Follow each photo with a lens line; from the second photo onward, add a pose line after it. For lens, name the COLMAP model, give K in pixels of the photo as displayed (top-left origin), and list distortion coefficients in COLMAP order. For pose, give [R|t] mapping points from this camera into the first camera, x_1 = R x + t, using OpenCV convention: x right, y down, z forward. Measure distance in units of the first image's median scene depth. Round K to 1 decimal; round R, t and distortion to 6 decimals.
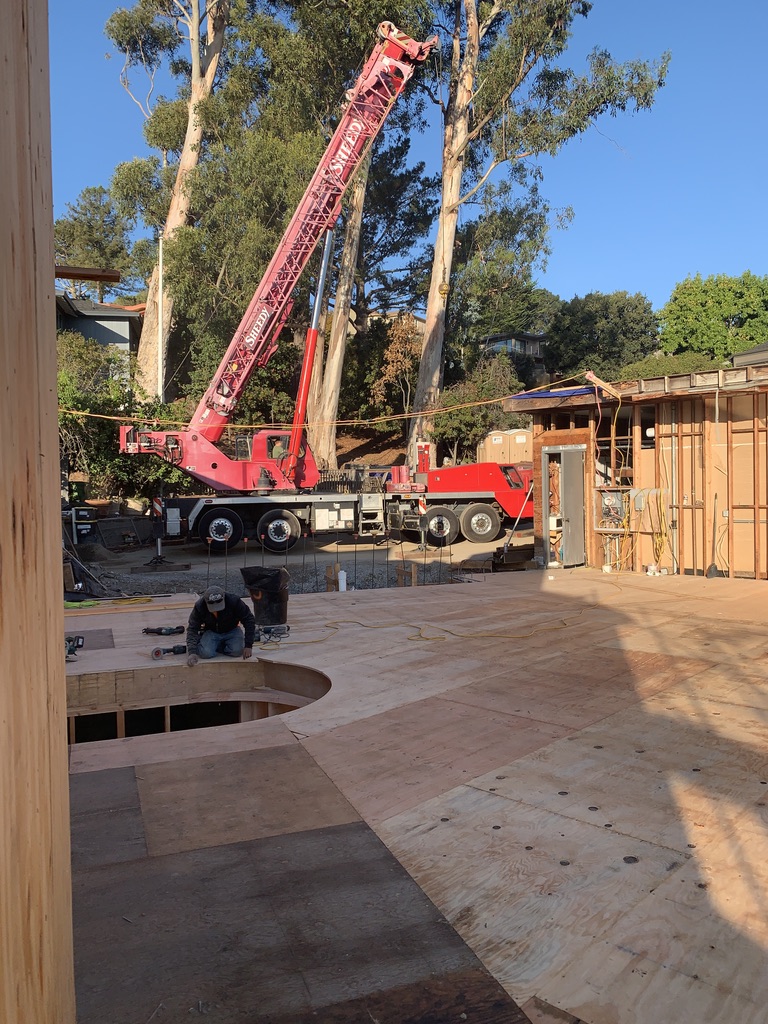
lens RADIAL K [[775.6, 0, 383.1], [0, 775.6, 497.5], [0, 0, 1]] dist [0.060851, -0.107645]
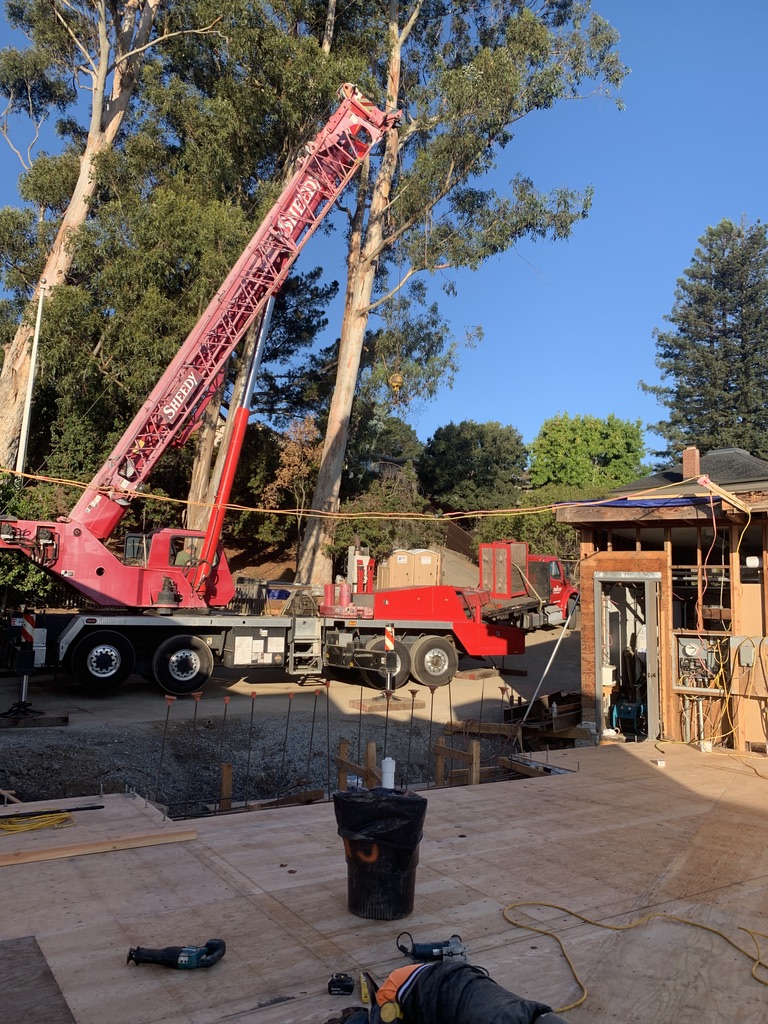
lens RADIAL K [[775.6, 0, 383.1], [0, 775.6, 497.5], [0, 0, 1]] dist [0.060851, -0.107645]
pose [[0.975292, 0.077973, 0.206700, -0.097361], [-0.045652, 0.986581, -0.156761, -0.005169], [-0.216149, 0.143451, 0.965765, 0.183699]]
